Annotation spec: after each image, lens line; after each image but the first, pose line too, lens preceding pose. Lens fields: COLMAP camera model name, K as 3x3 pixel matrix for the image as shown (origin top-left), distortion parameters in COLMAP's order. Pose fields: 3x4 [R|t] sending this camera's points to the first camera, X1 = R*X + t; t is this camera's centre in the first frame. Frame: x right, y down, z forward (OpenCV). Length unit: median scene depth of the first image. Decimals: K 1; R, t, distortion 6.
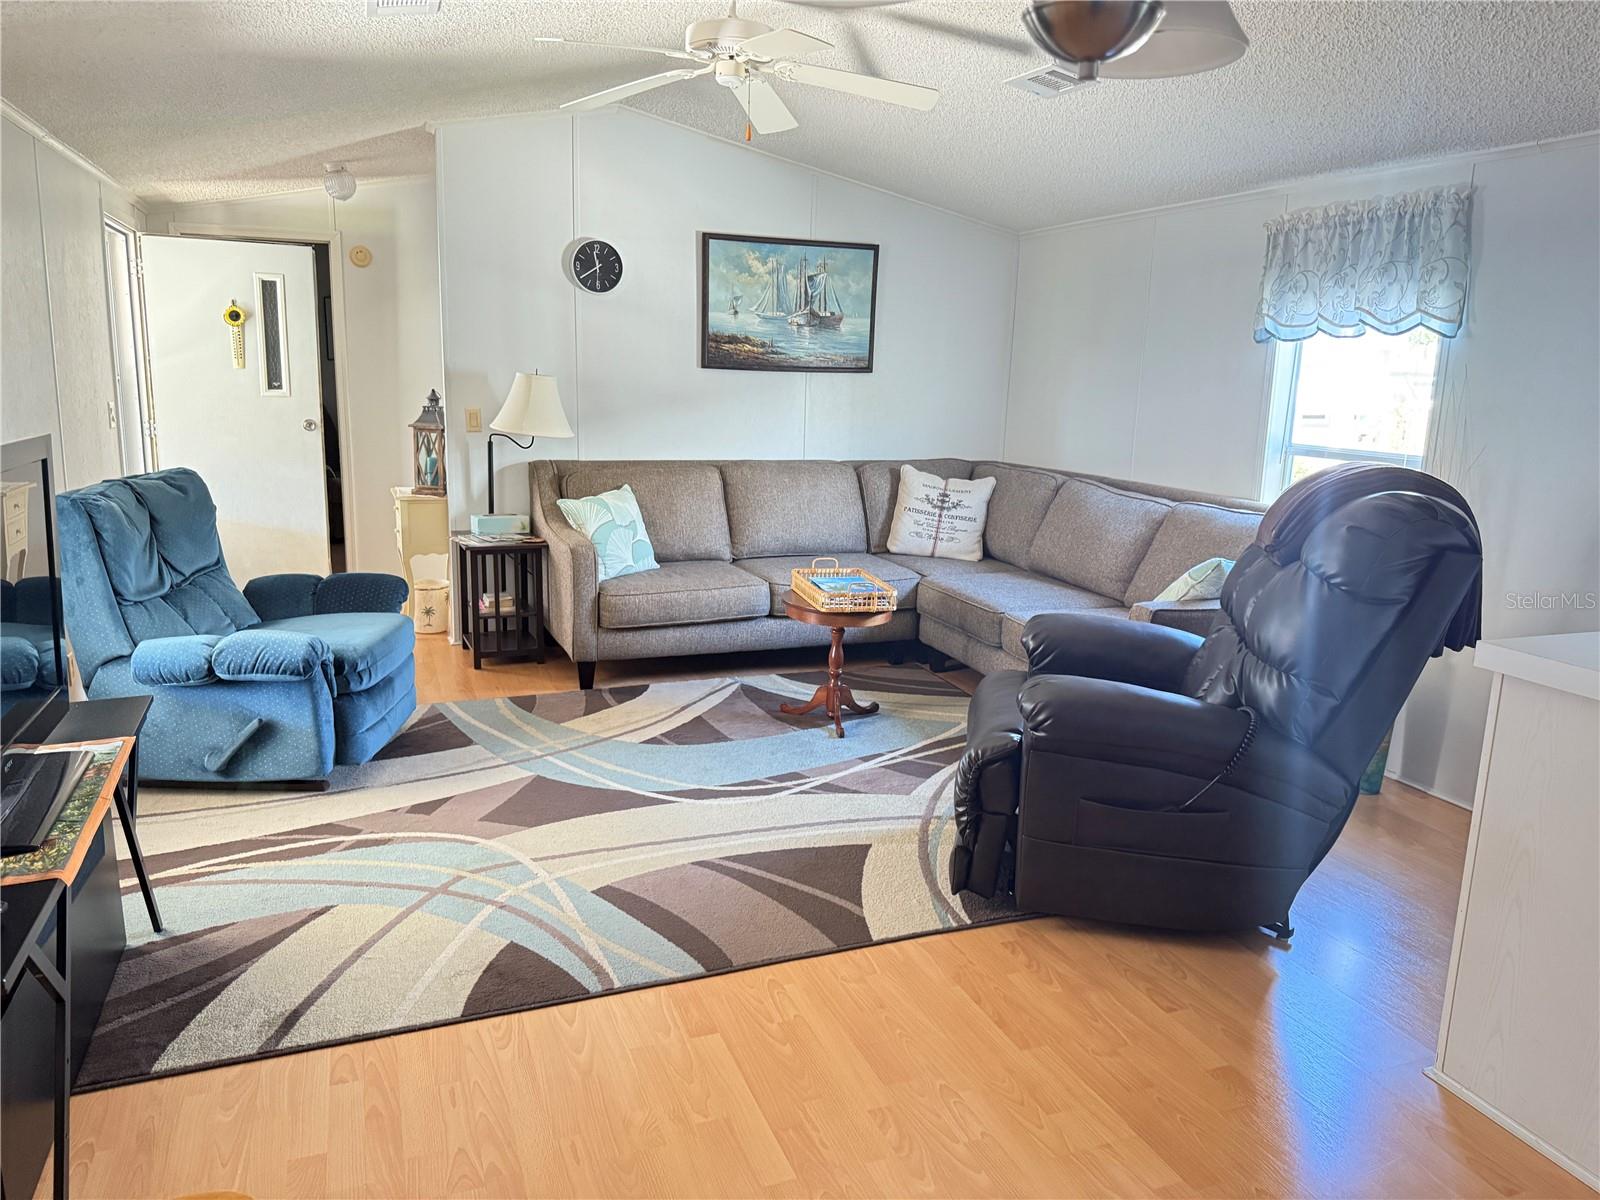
lens RADIAL K [[1133.9, 0, 800.1], [0, 1133.9, 612.3], [0, 0, 1]] dist [0.065807, -0.064247]
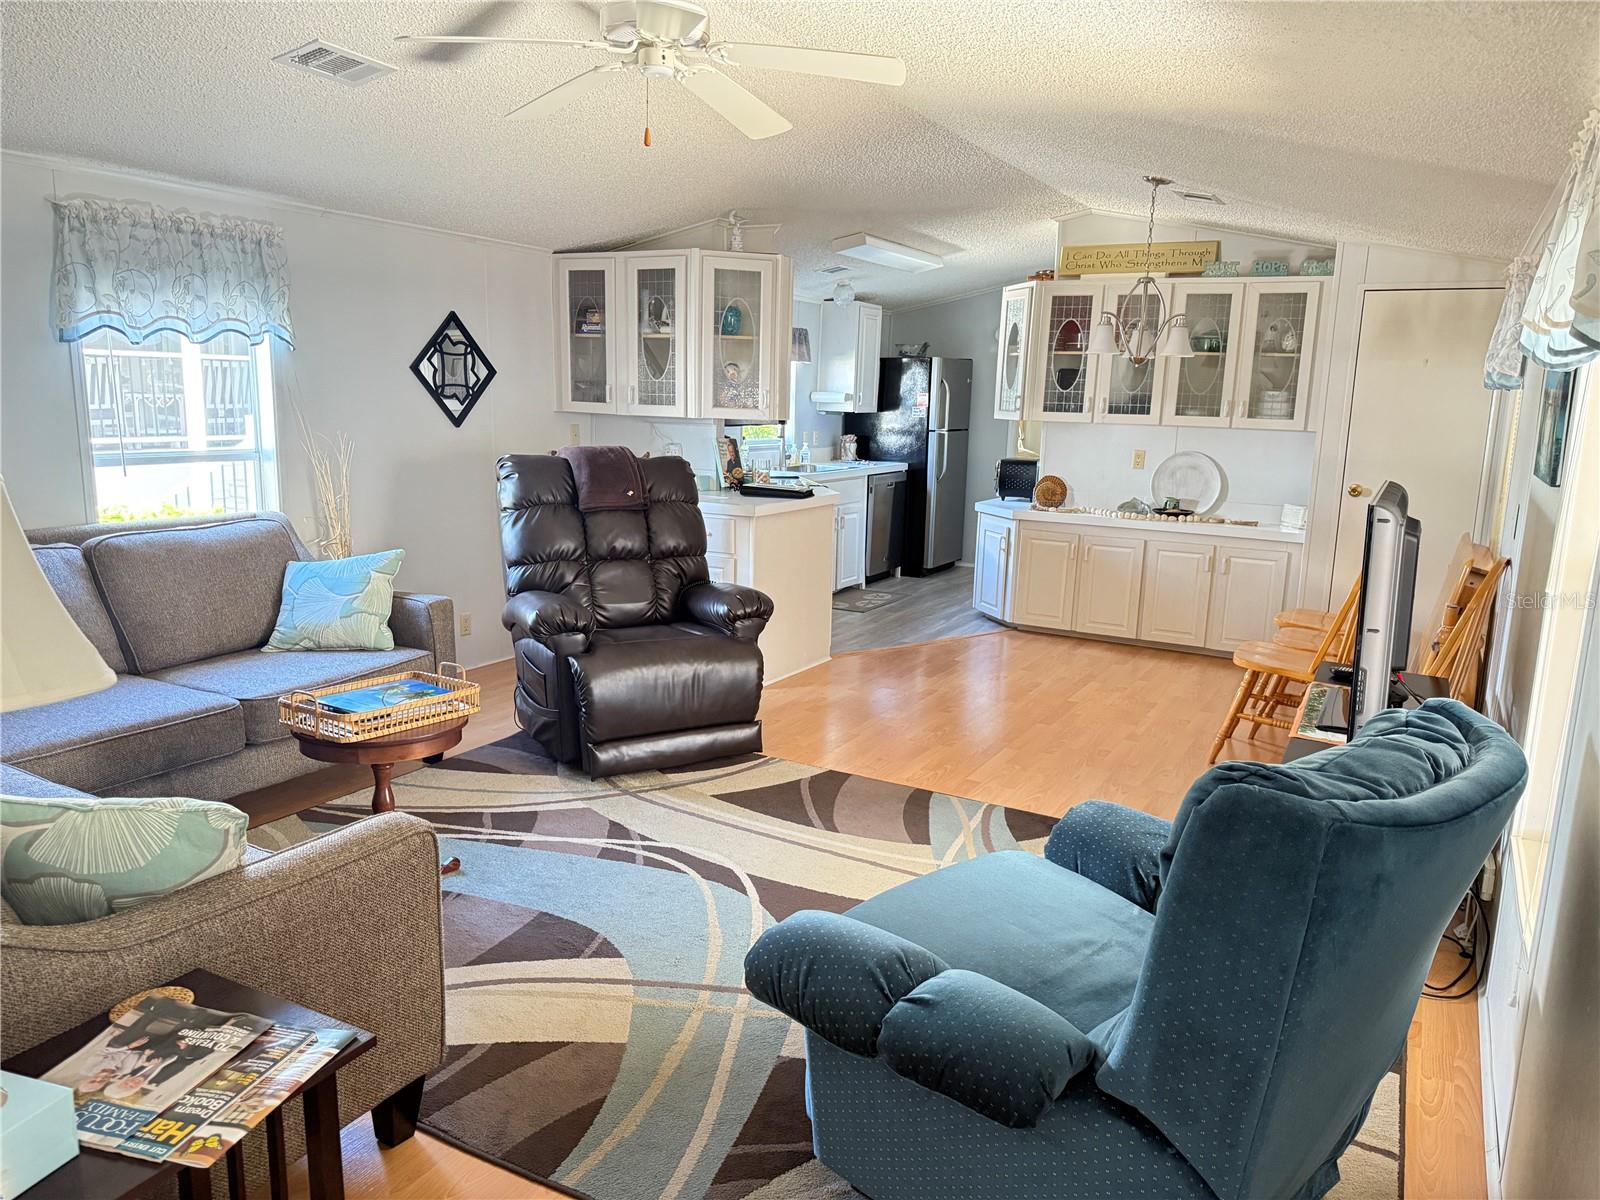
lens RADIAL K [[1133.9, 0, 787.0], [0, 1133.9, 610.4], [0, 0, 1]] dist [0.065807, -0.064247]
pose [[-0.634588, -0.192542, 0.748482, -0.477986], [0.130255, 0.927970, 0.349149, -0.216923], [-0.761795, 0.319059, -0.563799, 0.870765]]
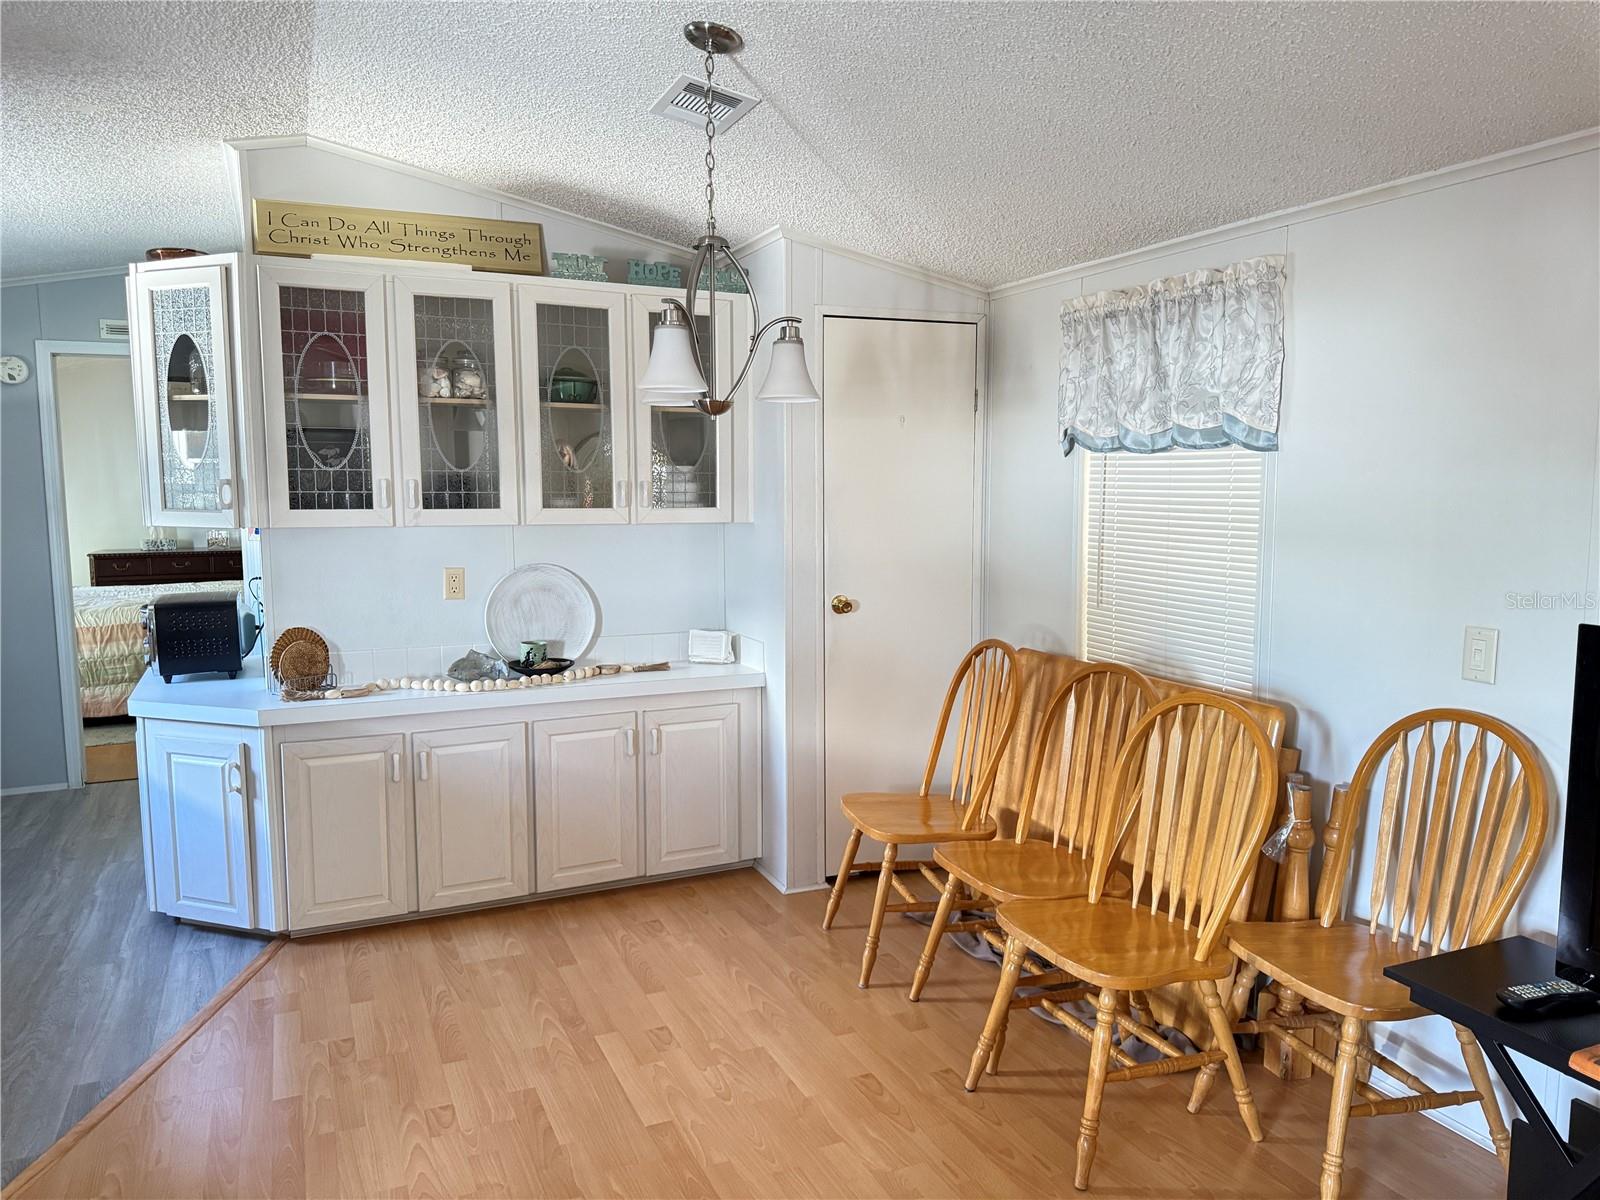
lens RADIAL K [[1133.9, 0, 810.1], [0, 1133.9, 593.5], [0, 0, 1]] dist [0.065807, -0.064247]
pose [[-0.997505, -0.022668, -0.066862, 0.030089], [-0.043053, 0.945892, 0.321612, -0.127539], [0.055954, 0.323688, -0.944508, 0.544381]]
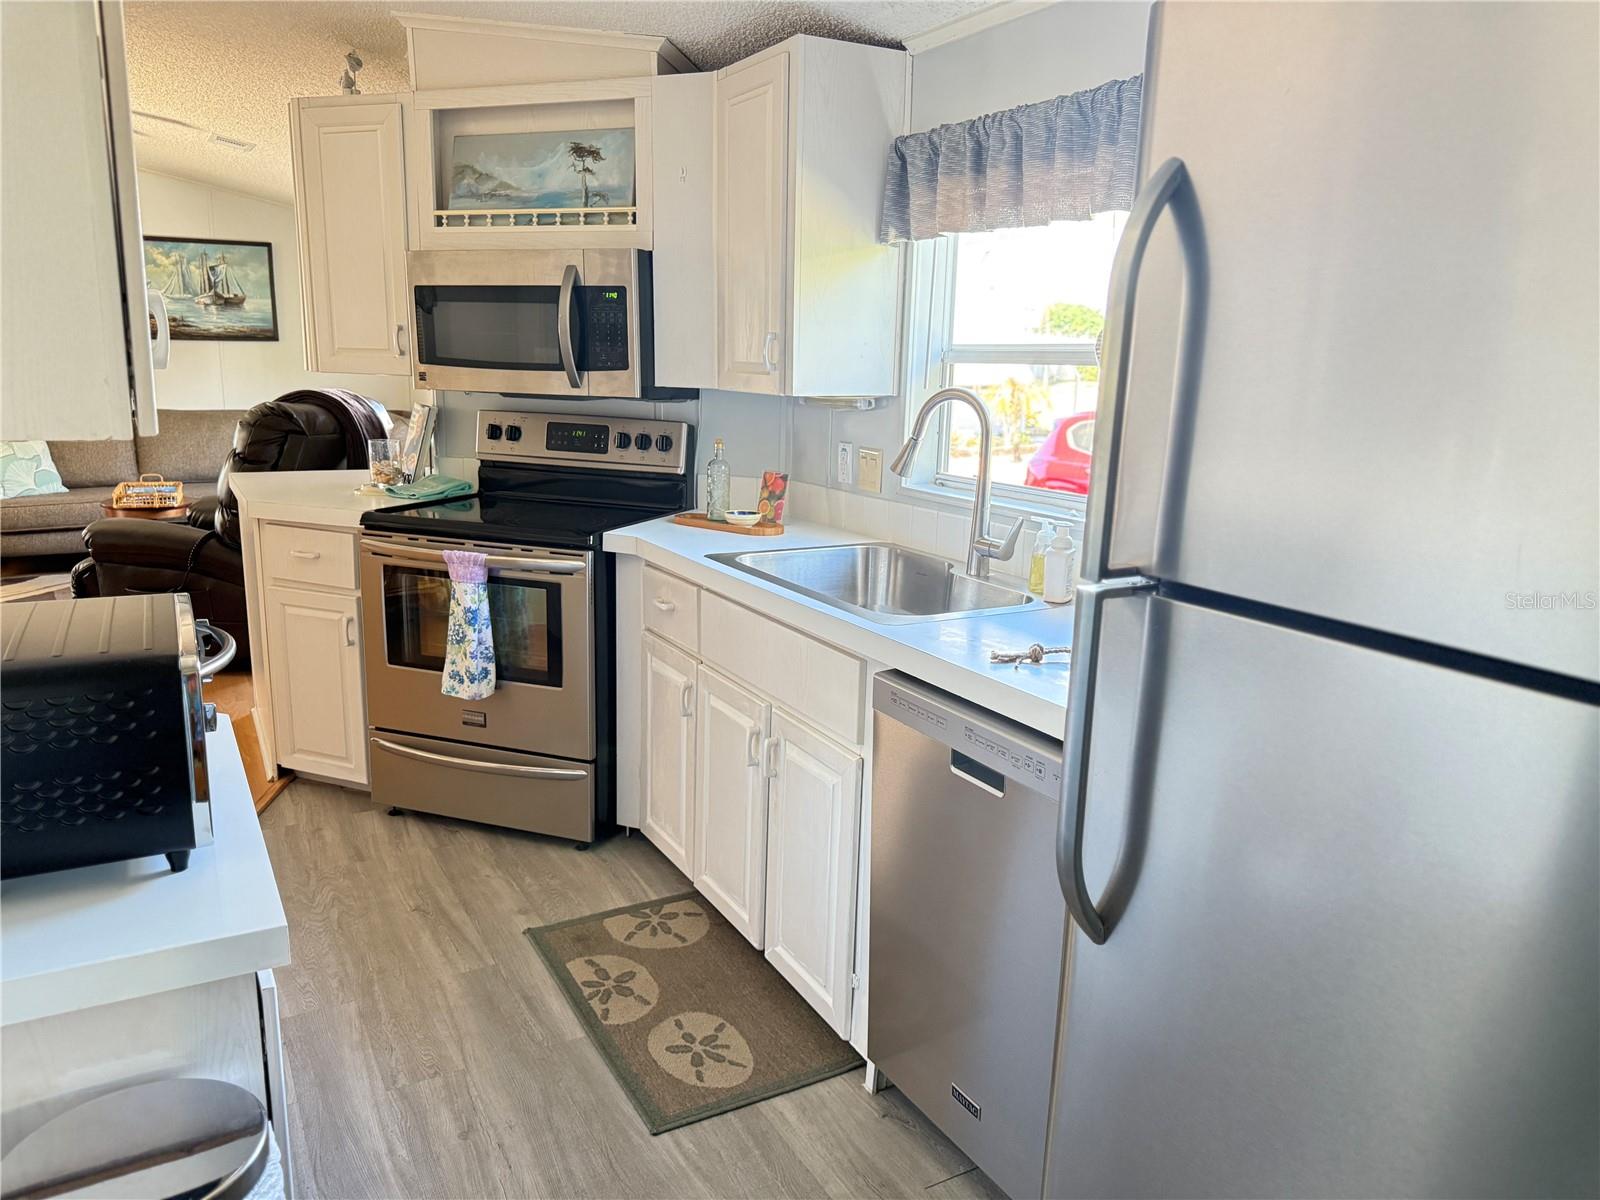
lens RADIAL K [[1133.9, 0, 783.6], [0, 1133.9, 595.5], [0, 0, 1]] dist [0.065807, -0.064247]
pose [[0.989517, -0.046082, 0.136870, 0.457509], [0.046135, 0.998931, 0.002793, 0.103739], [-0.136852, 0.003551, 0.990585, -0.379312]]
